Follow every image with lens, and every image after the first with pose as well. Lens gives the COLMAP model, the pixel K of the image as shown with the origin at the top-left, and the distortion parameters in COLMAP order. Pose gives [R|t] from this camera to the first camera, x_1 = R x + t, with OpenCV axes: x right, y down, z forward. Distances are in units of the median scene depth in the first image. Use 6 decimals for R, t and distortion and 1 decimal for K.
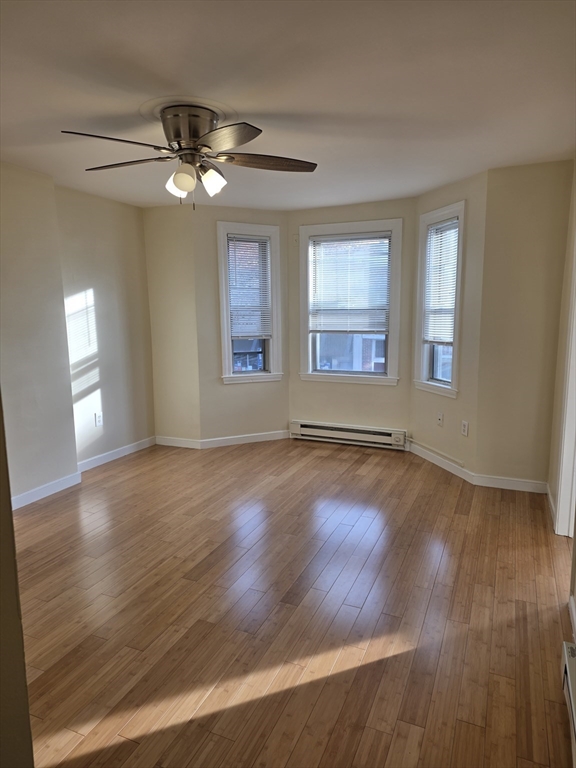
lens RADIAL K [[508.8, 0, 290.6], [0, 508.8, 388.7], [0, 0, 1]] dist [0.074249, -0.047466]
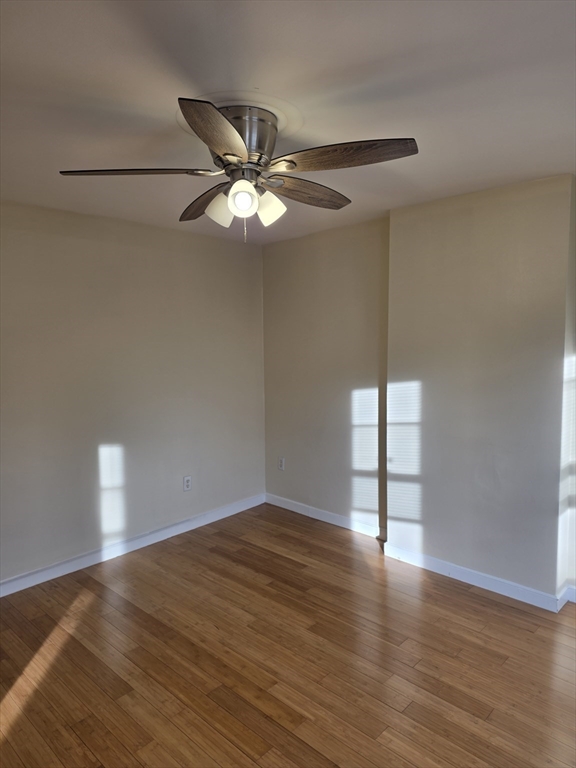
lens RADIAL K [[508.8, 0, 303.0], [0, 508.8, 381.2], [0, 0, 1]] dist [0.074249, -0.047466]
pose [[-0.345027, 0.086486, -0.934600, 0.340231], [-0.132790, 0.981232, 0.139824, -0.178829], [0.929152, 0.172348, -0.327067, 0.885589]]
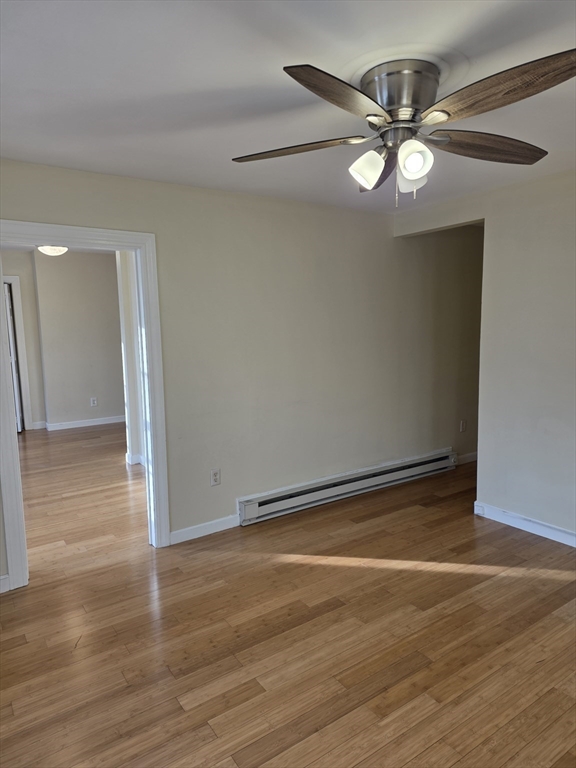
lens RADIAL K [[508.8, 0, 269.5], [0, 508.8, 379.5], [0, 0, 1]] dist [0.074249, -0.047466]
pose [[-0.827658, -0.041283, 0.559713, -0.299126], [0.115897, 0.963223, 0.242425, -0.209725], [-0.549136, 0.265514, -0.792434, 1.138038]]
